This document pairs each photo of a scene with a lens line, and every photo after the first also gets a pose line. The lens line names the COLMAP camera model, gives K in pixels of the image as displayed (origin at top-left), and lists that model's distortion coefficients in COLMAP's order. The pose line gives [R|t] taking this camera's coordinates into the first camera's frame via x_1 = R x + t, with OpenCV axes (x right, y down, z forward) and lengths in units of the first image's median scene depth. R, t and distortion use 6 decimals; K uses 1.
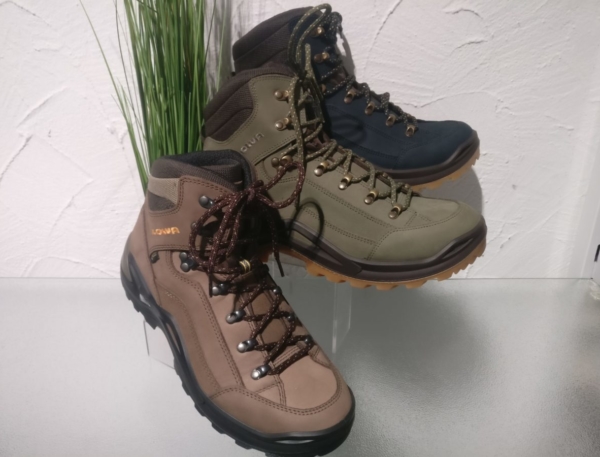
lens RADIAL K [[527.2, 0, 289.9], [0, 527.2, 220.5], [0, 0, 1]] dist [-0.027344, 0.096612]
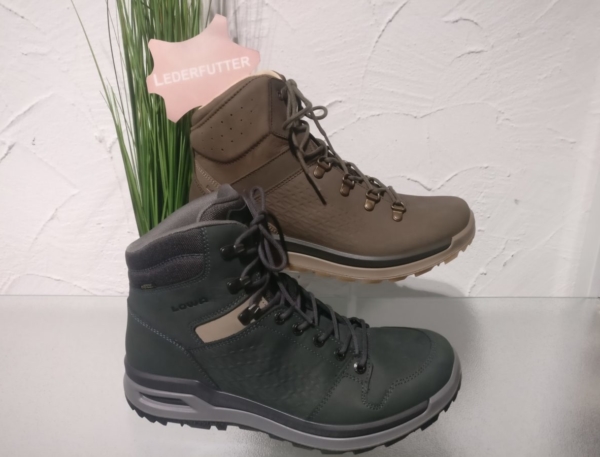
lens RADIAL K [[527.2, 0, 292.6], [0, 527.2, 218.4], [0, 0, 1]] dist [-0.027344, 0.096612]
pose [[0.999675, 0.006717, 0.024606, -0.010874], [-0.004769, 0.996910, -0.078410, 0.048324], [-0.025057, 0.078267, 0.996617, 0.049870]]
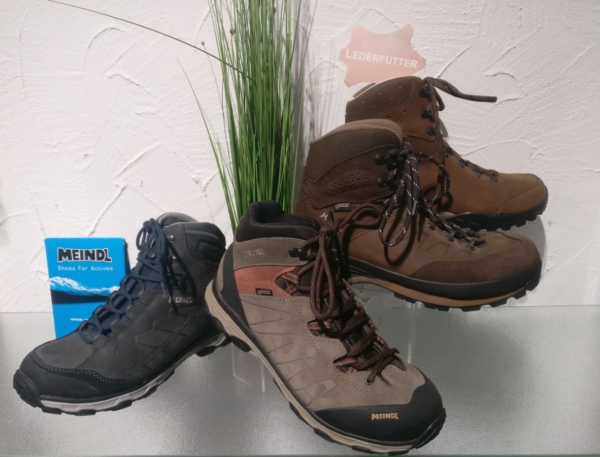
lens RADIAL K [[527.2, 0, 289.7], [0, 527.2, 228.0], [0, 0, 1]] dist [-0.027344, 0.096612]
pose [[0.999803, -0.016947, -0.010319, -0.128286], [0.015938, 0.995715, -0.091090, 0.042555], [0.011818, 0.090907, 0.995789, -0.138974]]
